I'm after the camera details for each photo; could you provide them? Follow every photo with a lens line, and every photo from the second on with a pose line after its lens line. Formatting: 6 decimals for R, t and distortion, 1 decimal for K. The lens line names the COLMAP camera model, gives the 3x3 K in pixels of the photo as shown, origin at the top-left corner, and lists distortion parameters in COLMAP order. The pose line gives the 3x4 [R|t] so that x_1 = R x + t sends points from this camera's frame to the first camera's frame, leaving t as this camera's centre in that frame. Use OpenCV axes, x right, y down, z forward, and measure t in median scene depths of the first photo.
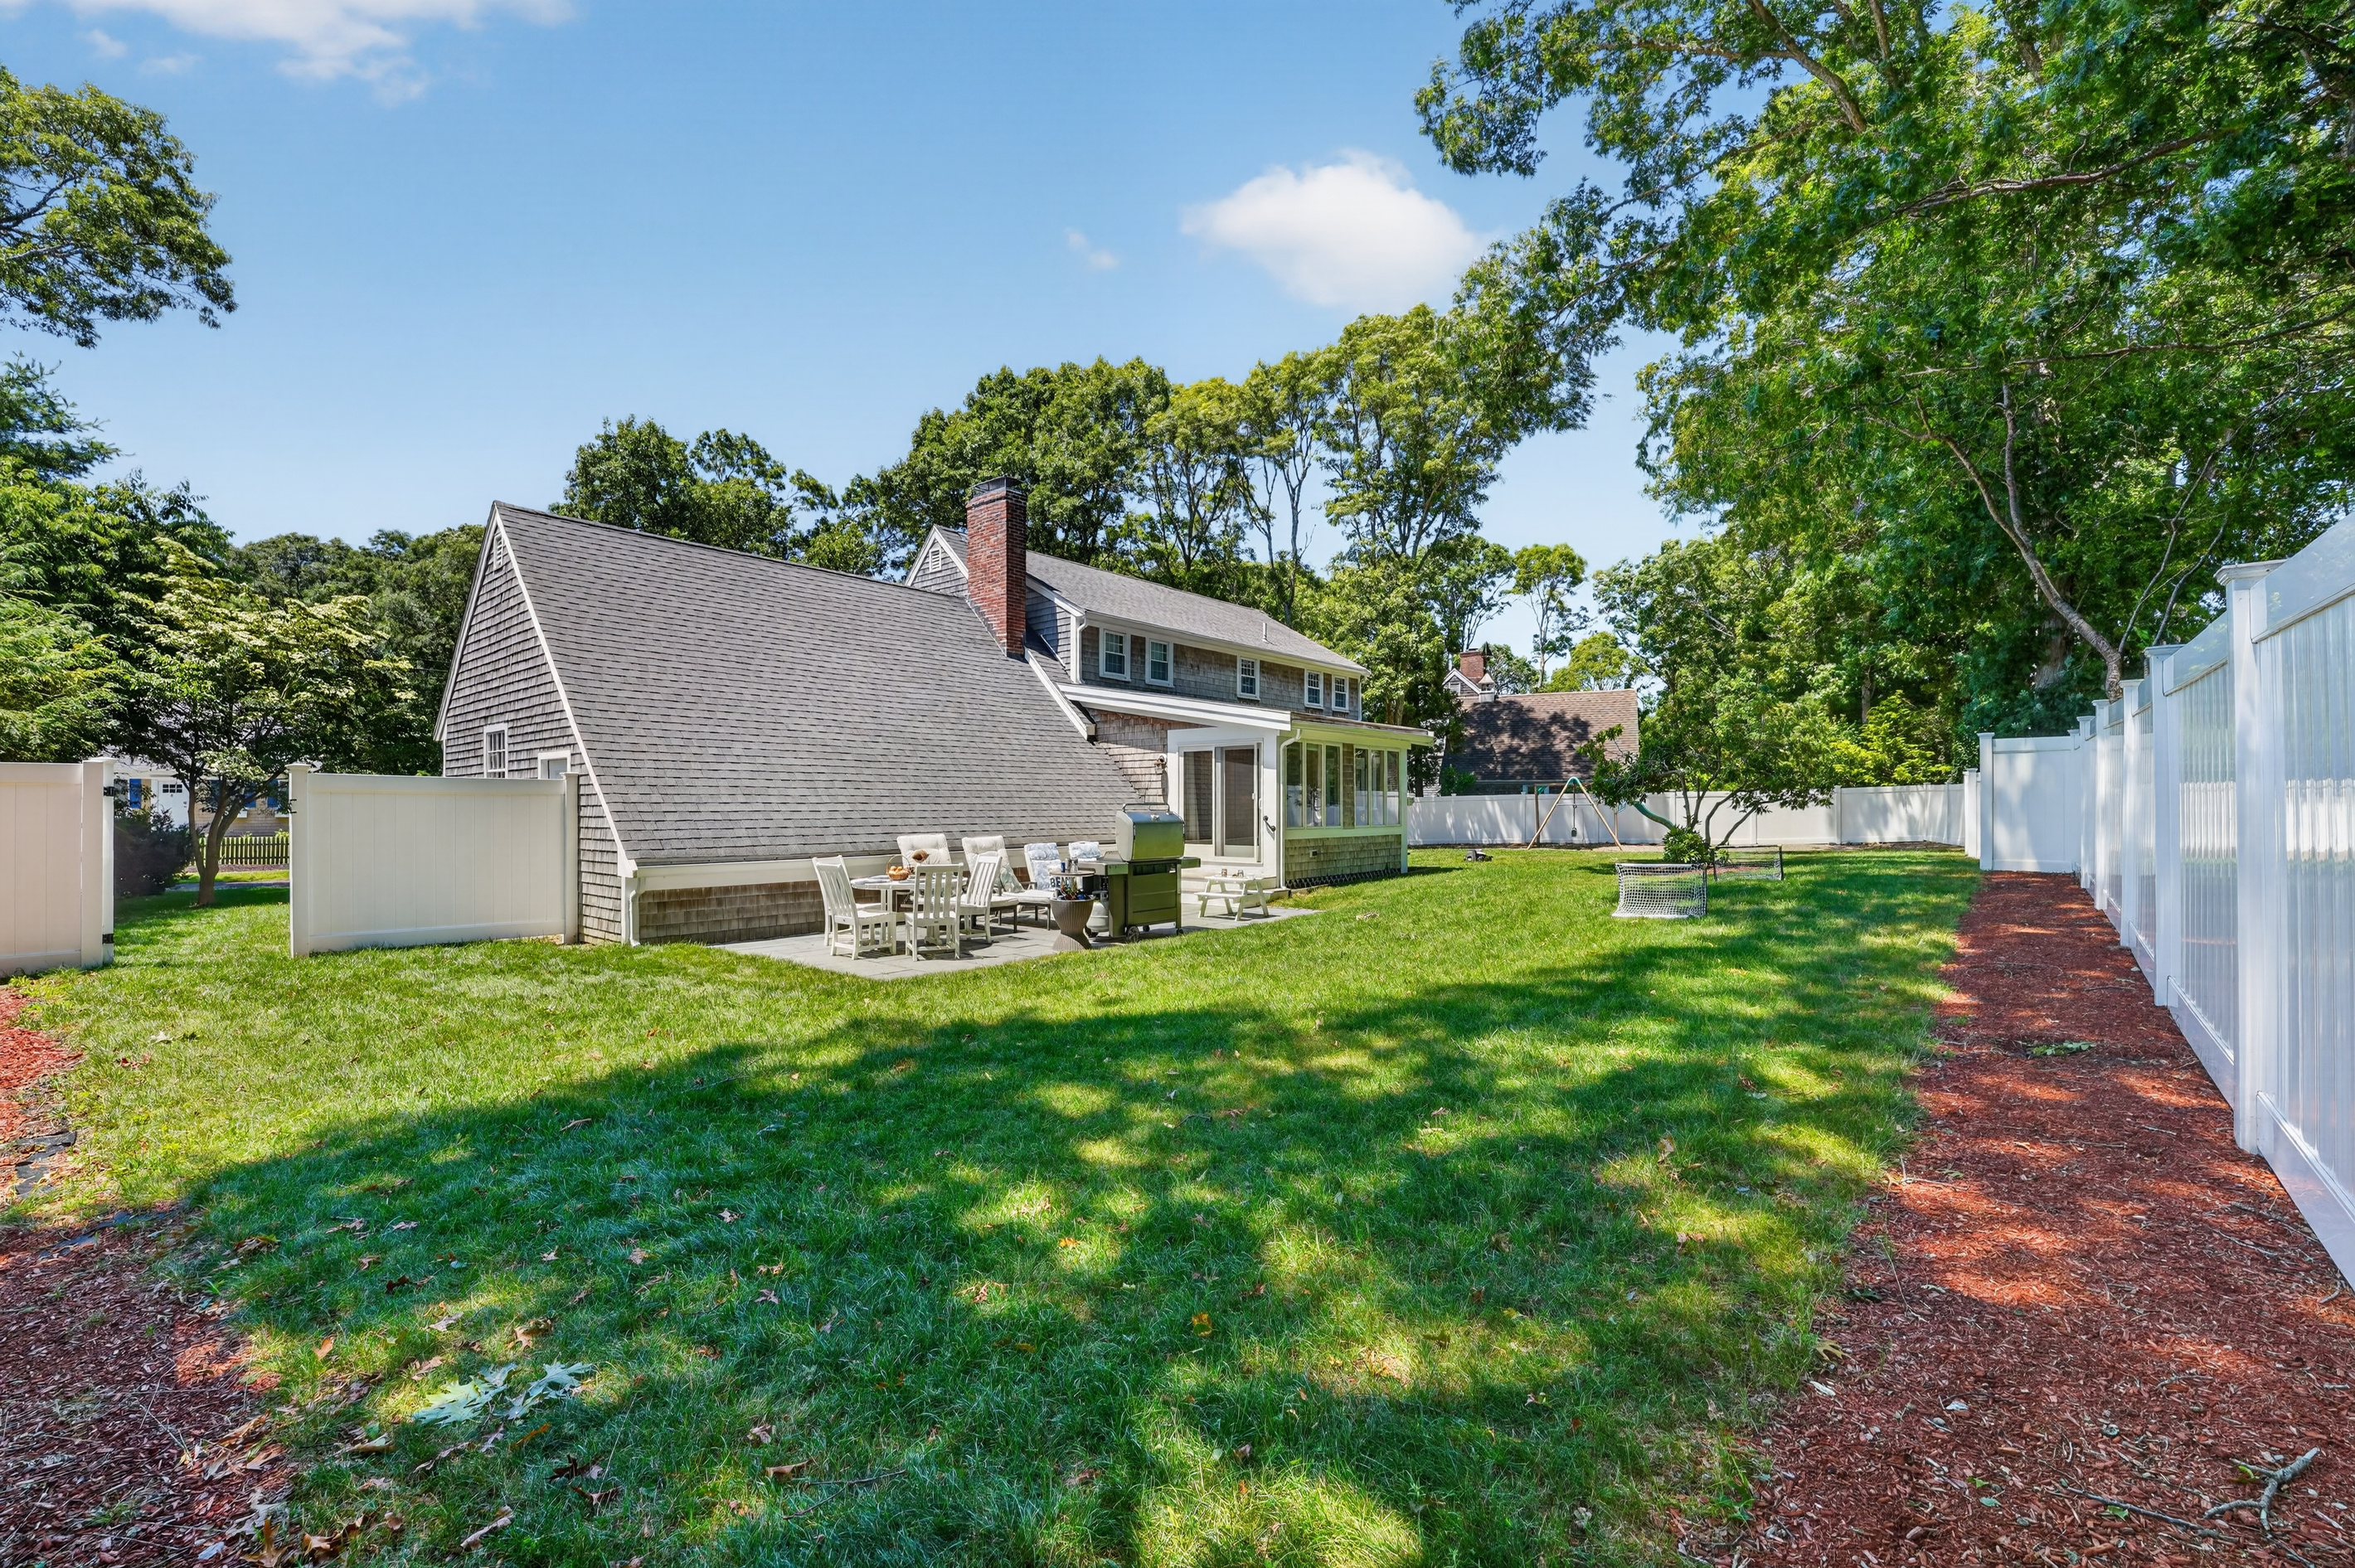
lens RADIAL K [[953.6, 0, 1162.8], [0, 953.6, 774.5], [0, 0, 1]] dist [-0.020526, 0.000215]
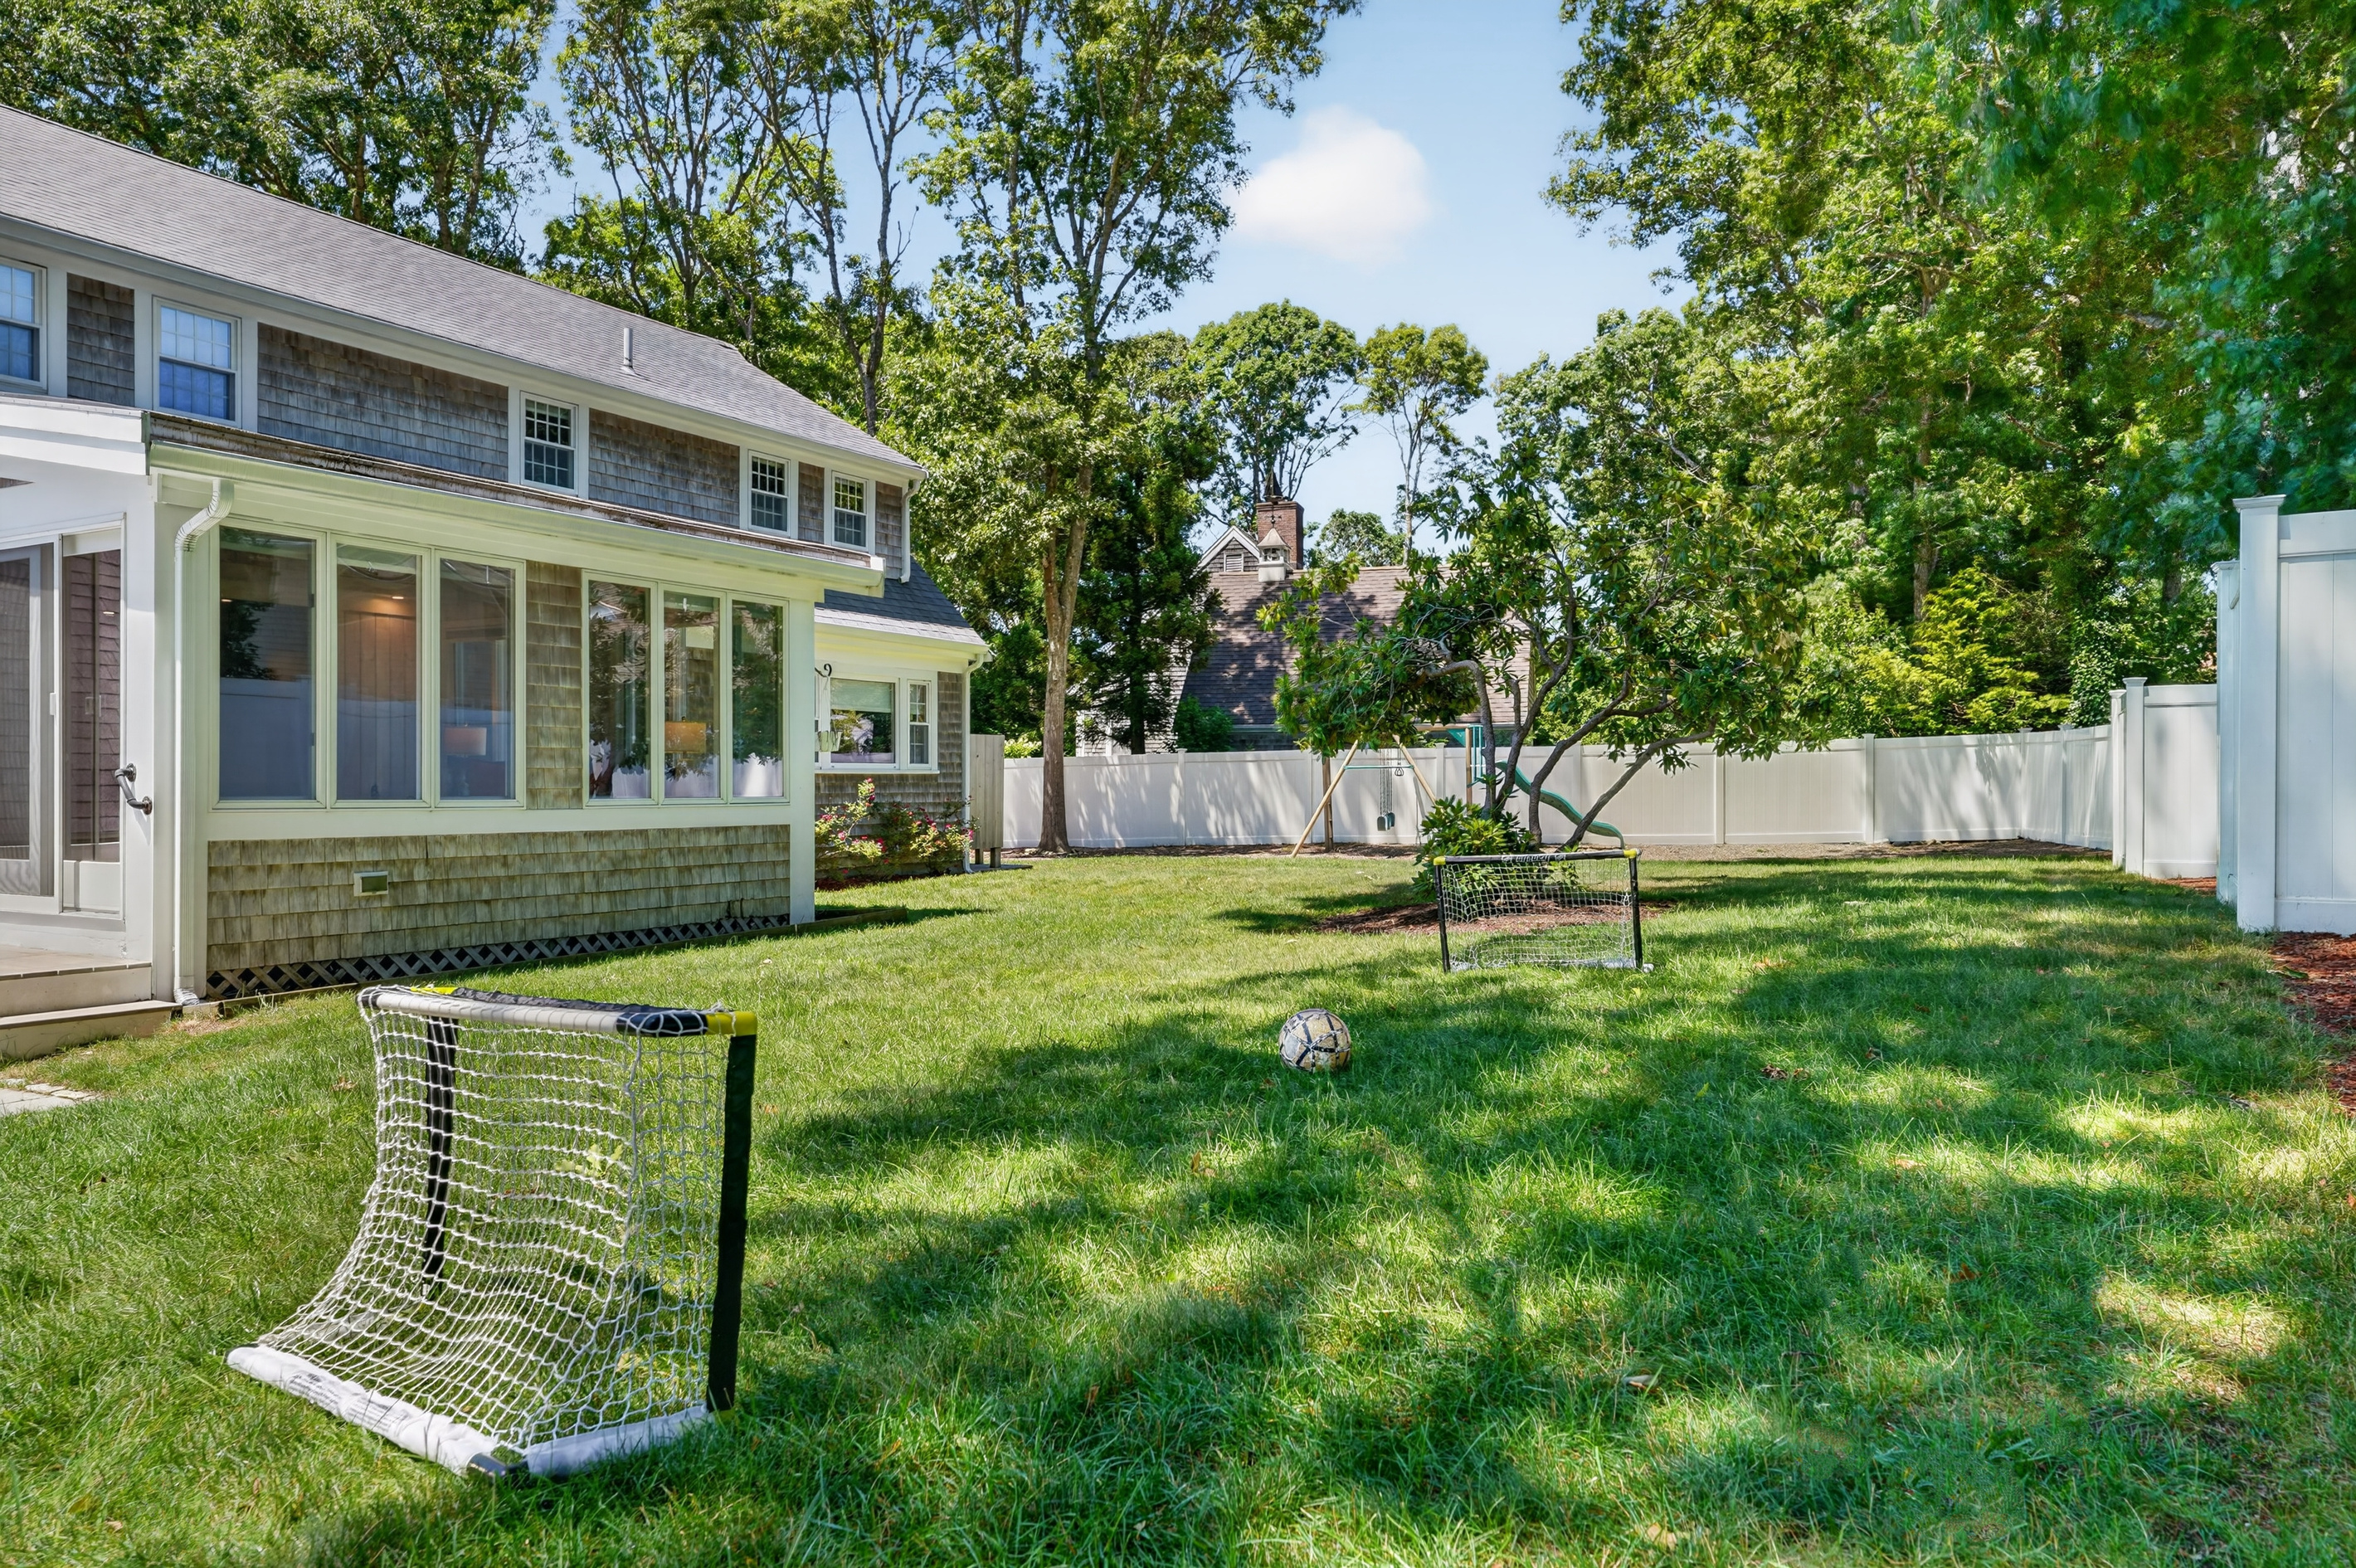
lens RADIAL K [[1518.9, 0, 1130.2], [0, 1518.9, 764.6], [0, 0, 1]] dist [0.001146, -0.000277]
pose [[0.987146, 0.003062, 0.159790, 0.164746], [-0.006109, 0.999809, 0.018575, 0.015467], [-0.159703, -0.019313, 0.986976, 0.218279]]
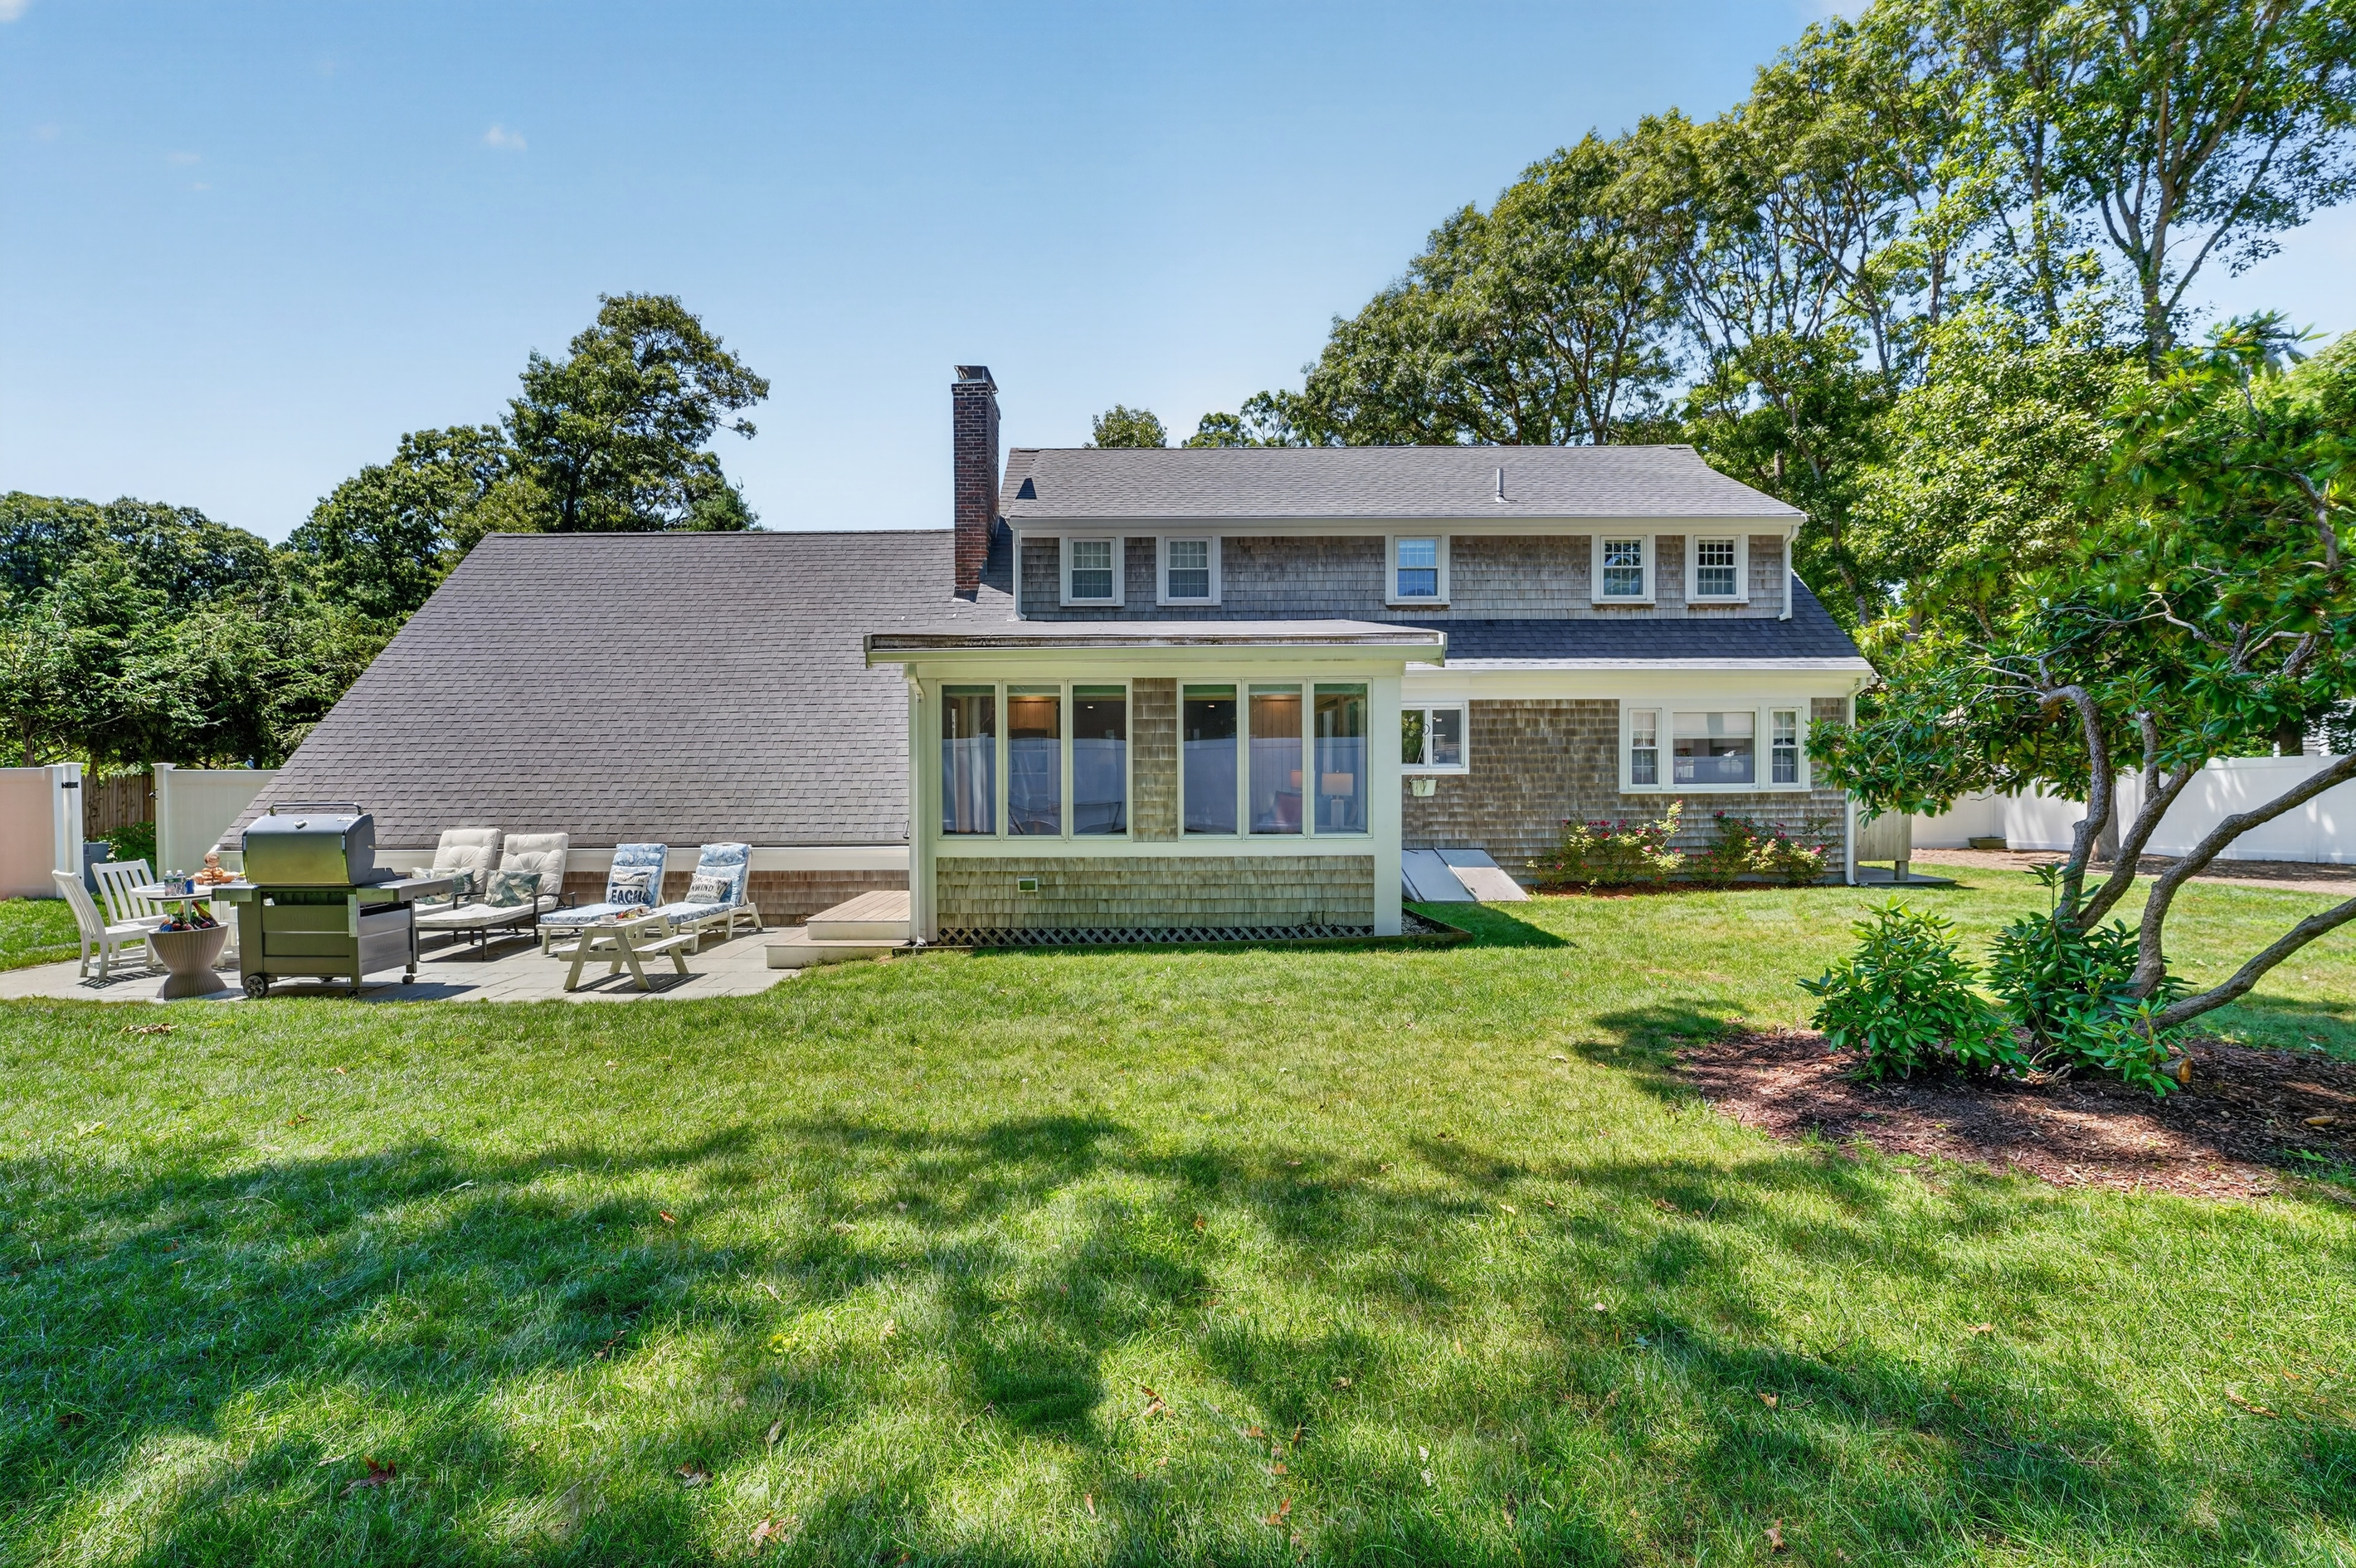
lens RADIAL K [[954.0, 0, 1163.3], [0, 954.0, 774.5], [0, 0, 1]] dist [-0.020526, 0.000215]
pose [[0.658459, 0.001859, -0.752614, 0.307116], [0.030125, 0.999130, 0.028825, 0.003171], [0.752014, -0.041652, 0.657830, 0.343452]]
